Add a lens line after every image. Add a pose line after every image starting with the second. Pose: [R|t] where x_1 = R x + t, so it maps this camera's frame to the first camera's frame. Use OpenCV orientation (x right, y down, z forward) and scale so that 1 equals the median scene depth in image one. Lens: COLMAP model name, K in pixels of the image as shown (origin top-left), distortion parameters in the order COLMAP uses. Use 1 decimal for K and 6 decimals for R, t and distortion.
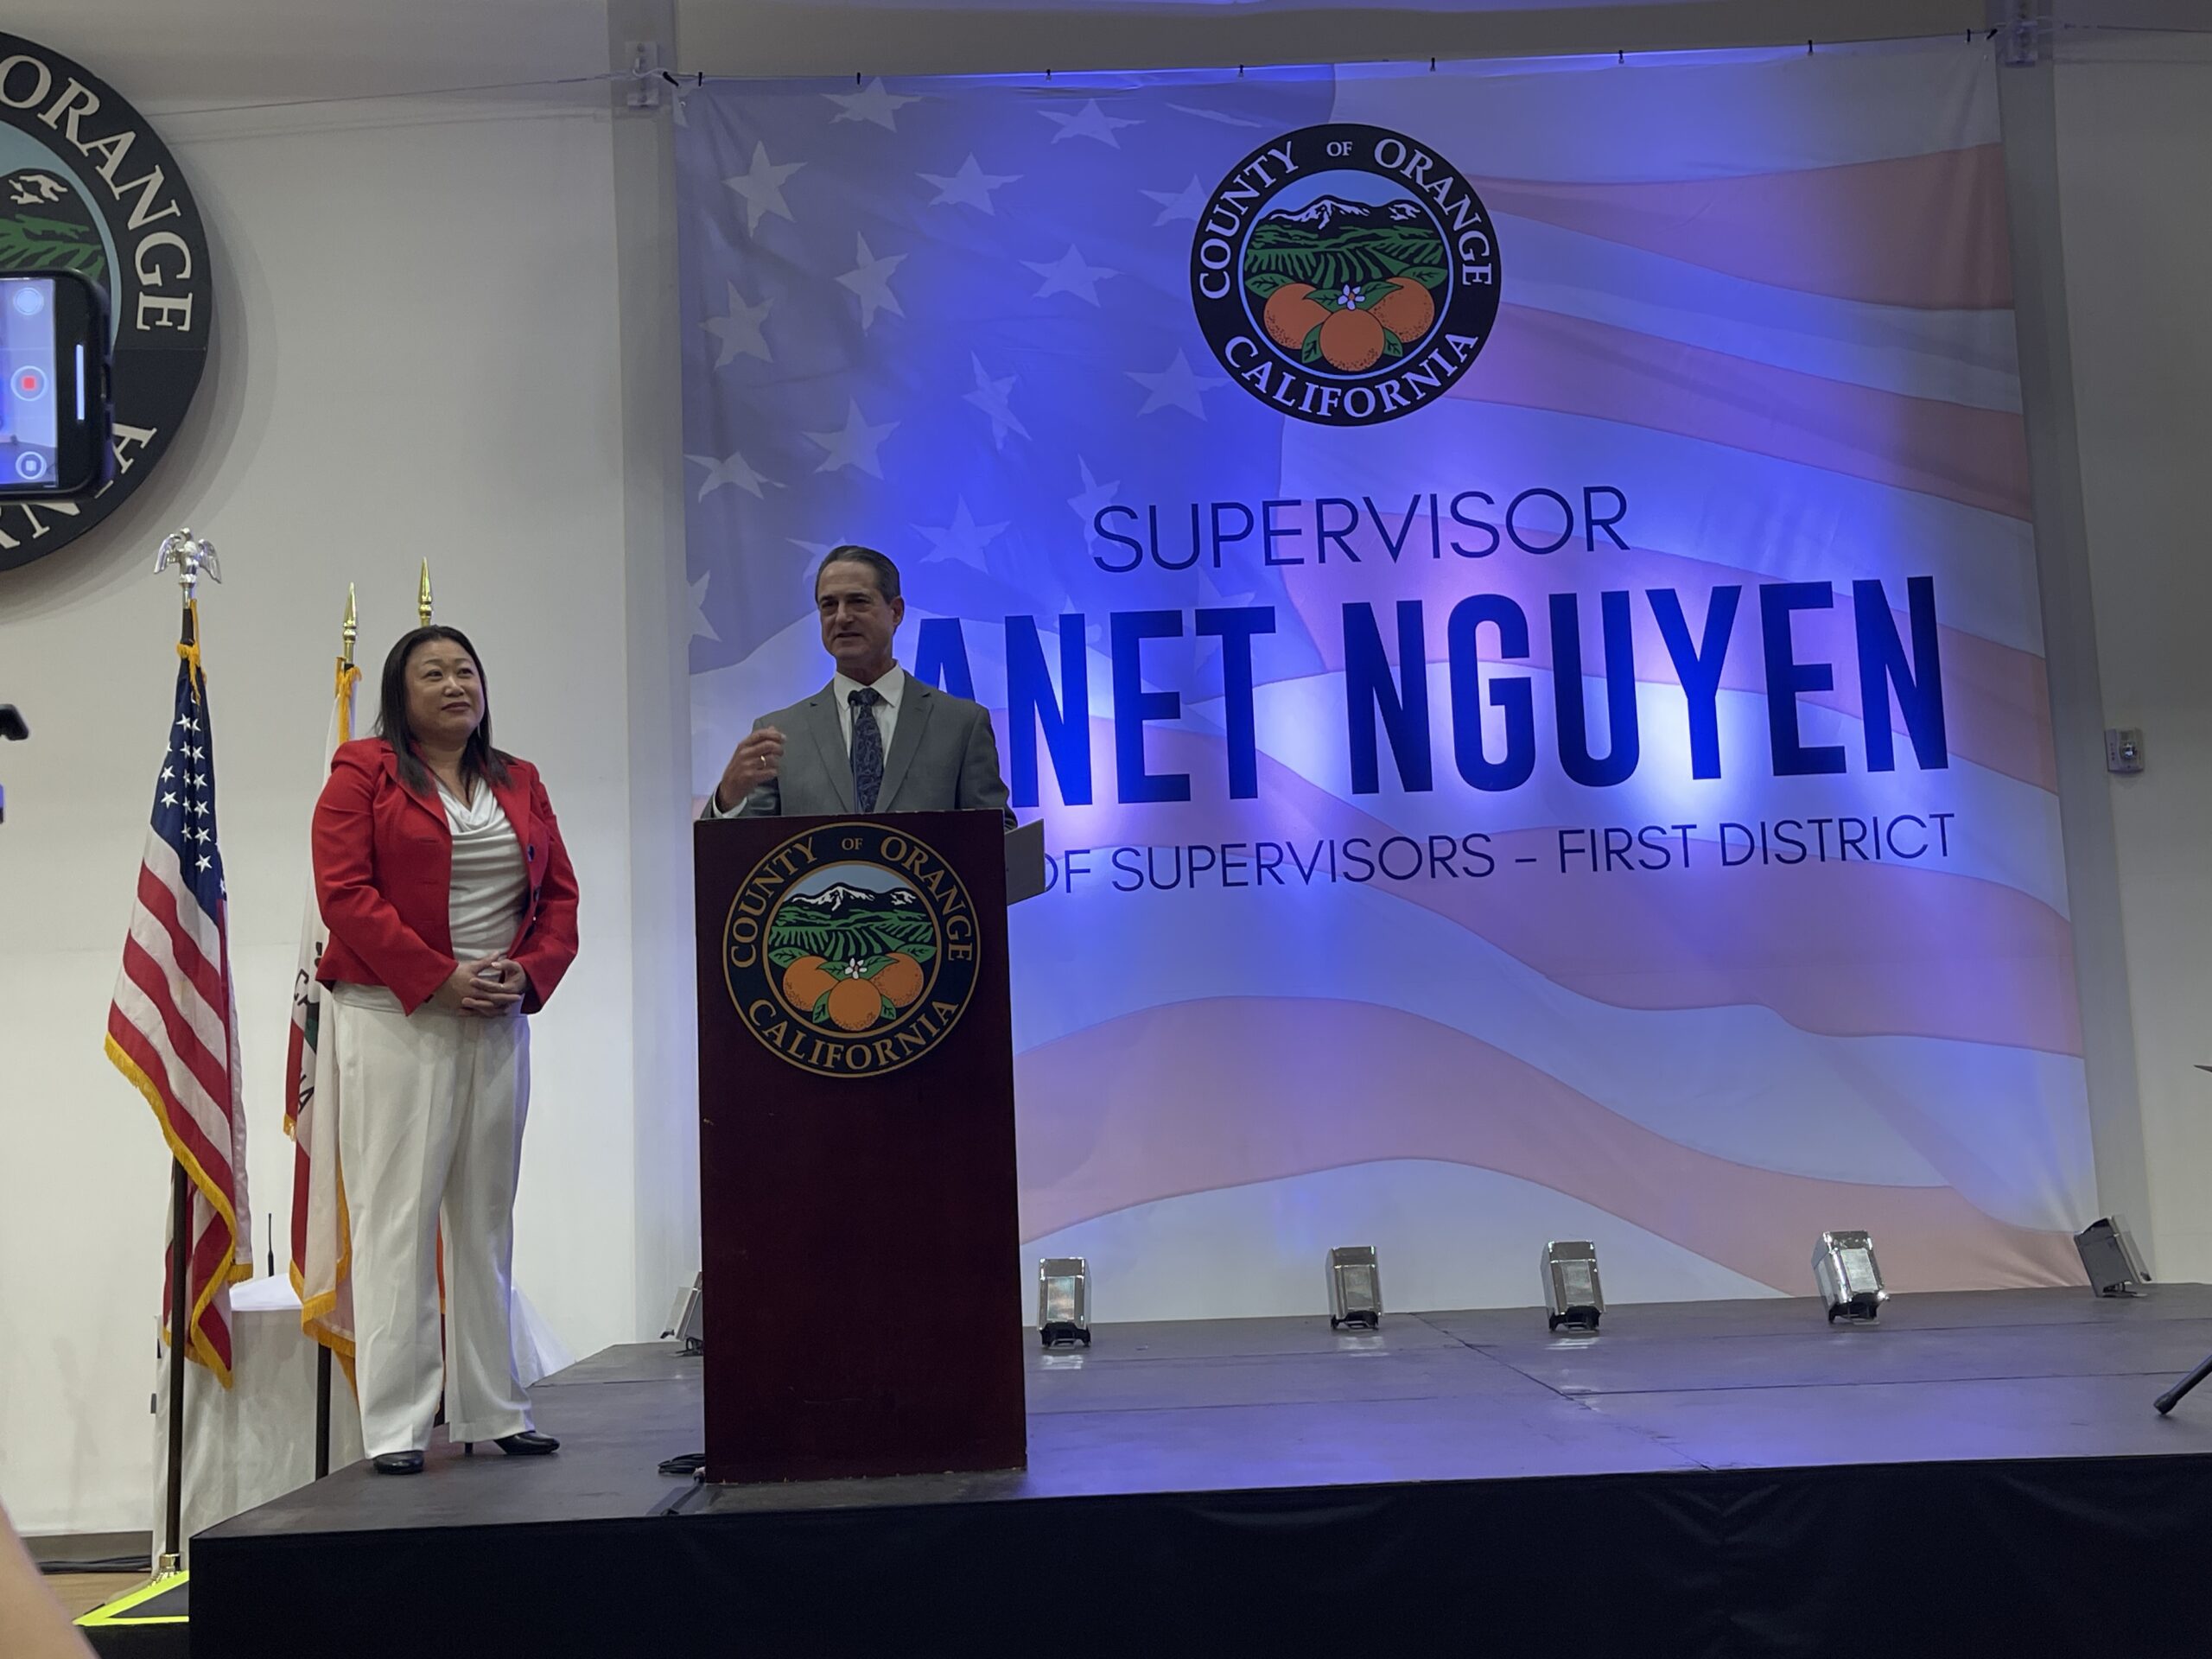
lens RADIAL K [[2373.9, 0, 1099.0], [0, 2373.9, 834.3], [0, 0, 1]] dist [0.021340, 0.000000]
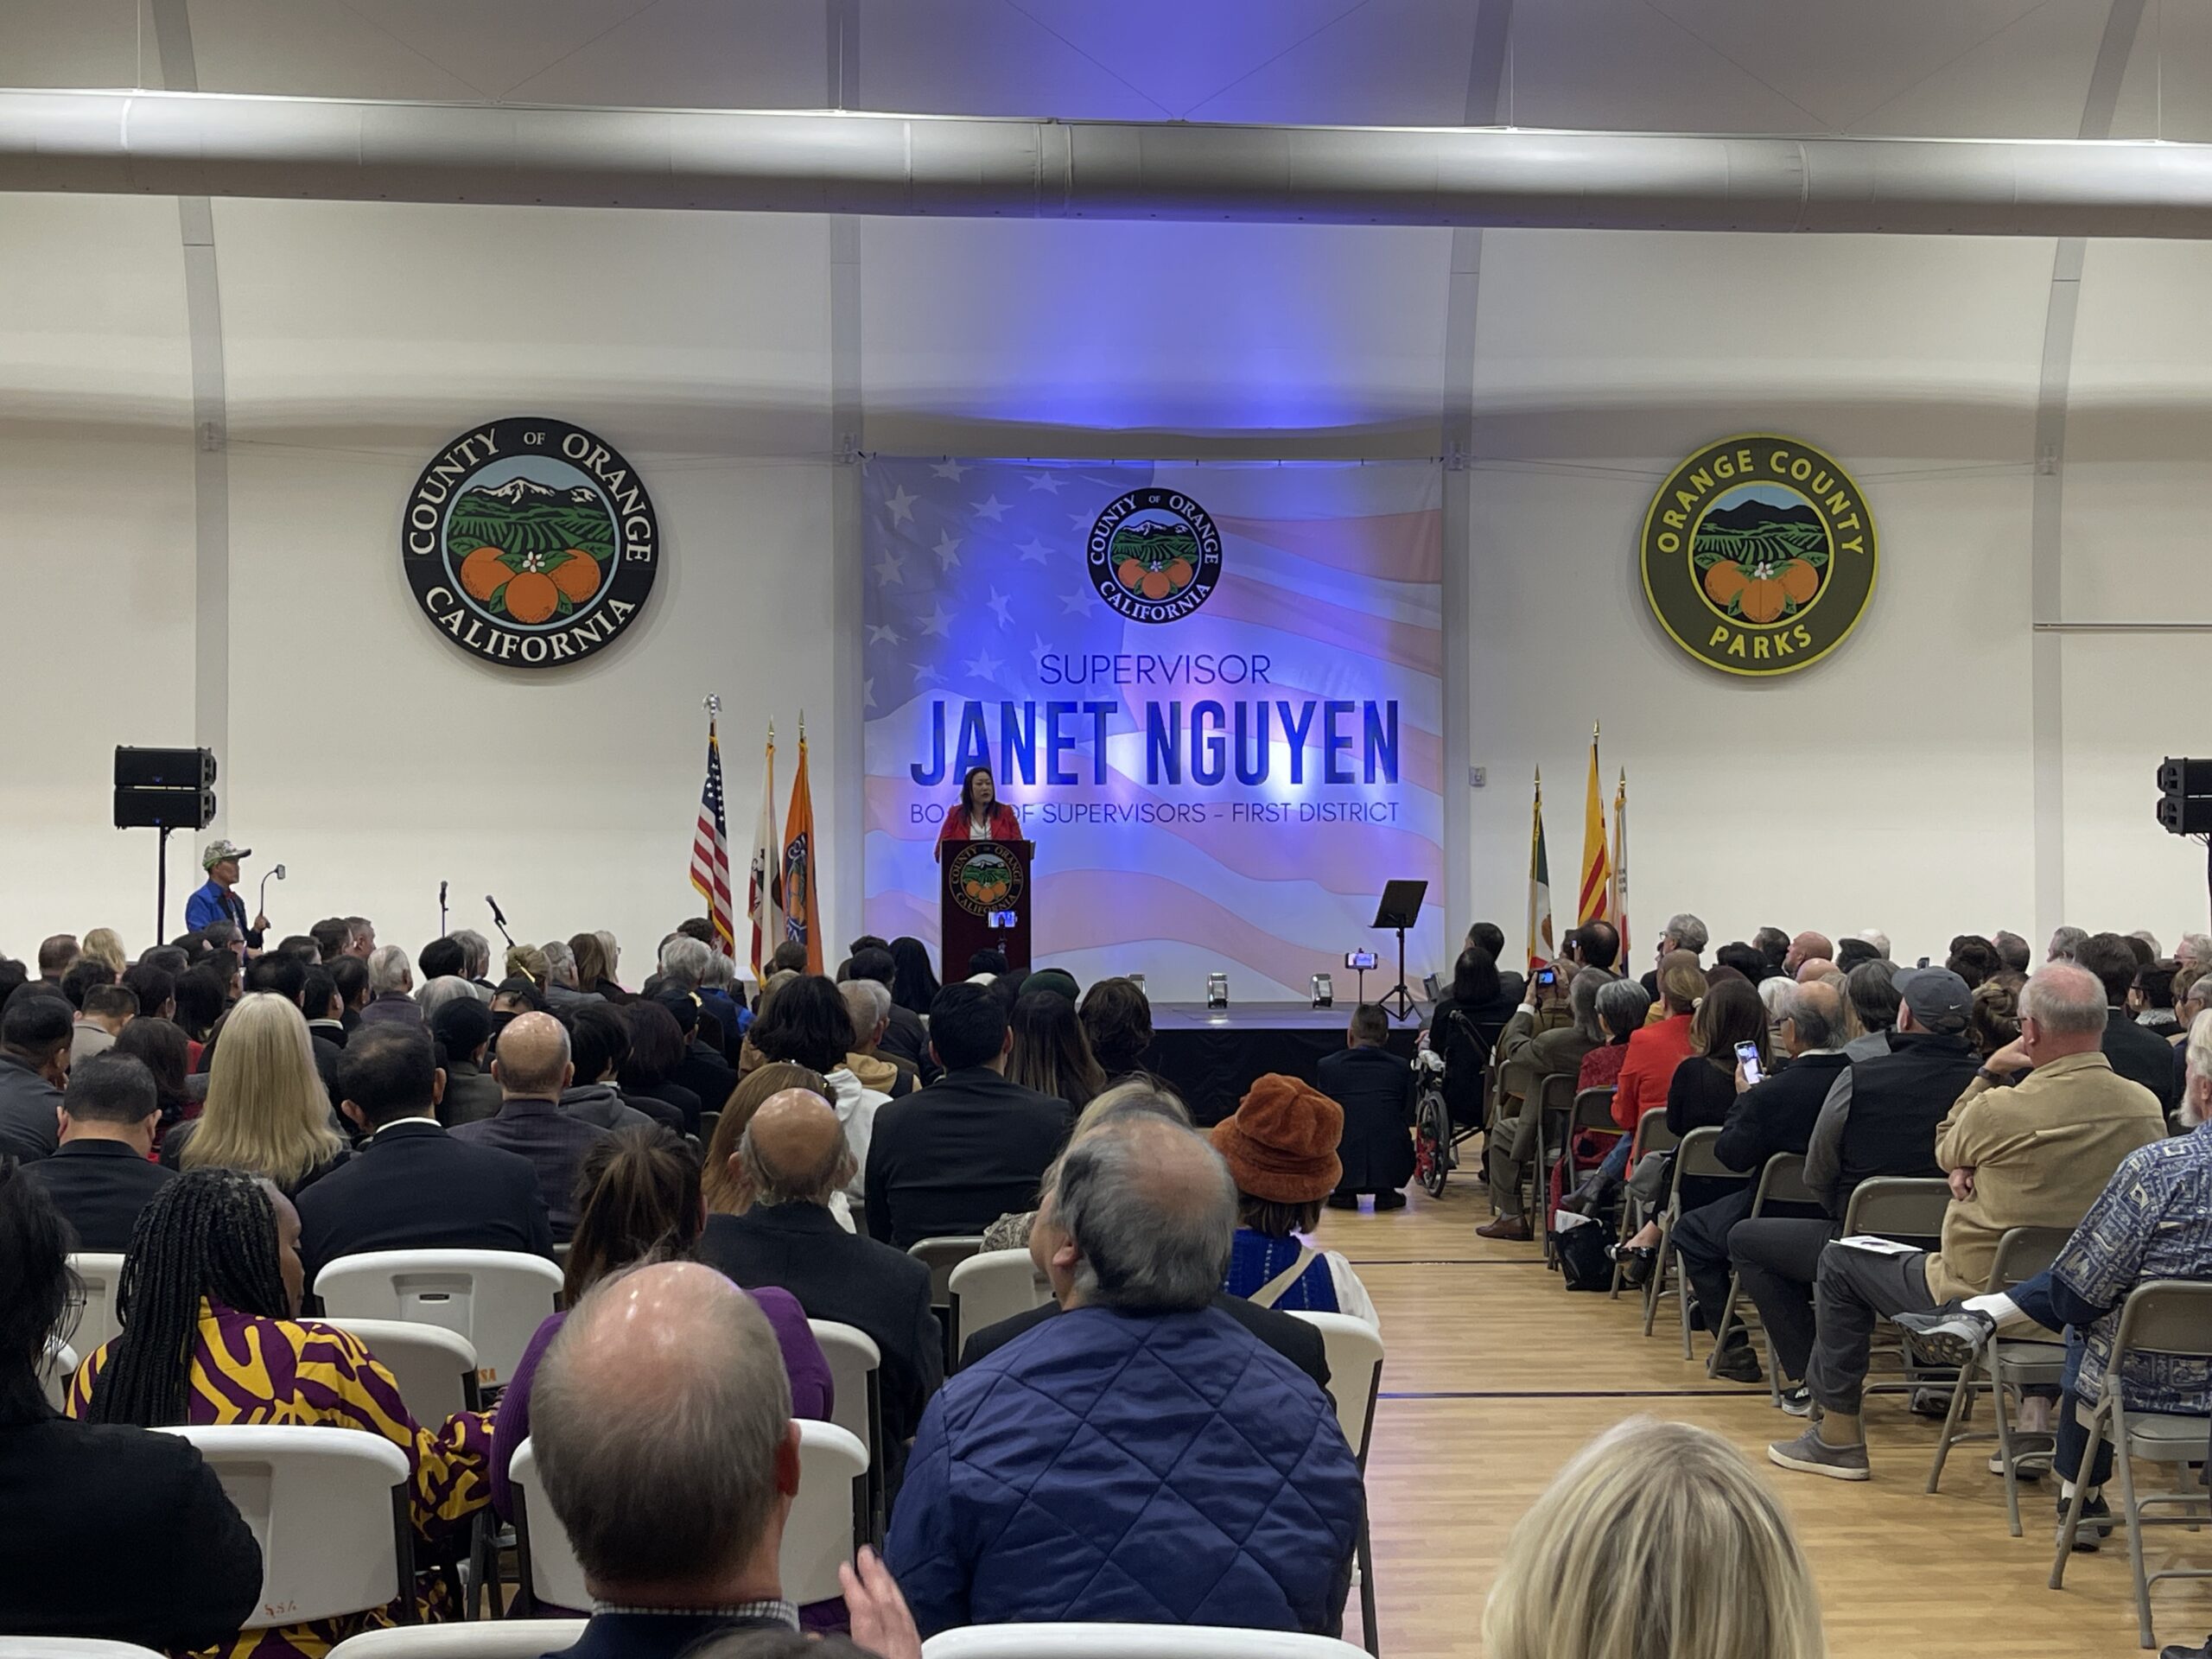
lens RADIAL K [[2762.3, 0, 1108.0], [0, 2762.3, 832.5], [0, 0, 1]] dist [-0.016073, 0.000000]
pose [[0.998032, 0.037387, 0.050349, -0.065707], [-0.042080, 0.994527, 0.095627, -0.224459], [-0.046498, -0.097557, 0.994143, -1.682439]]
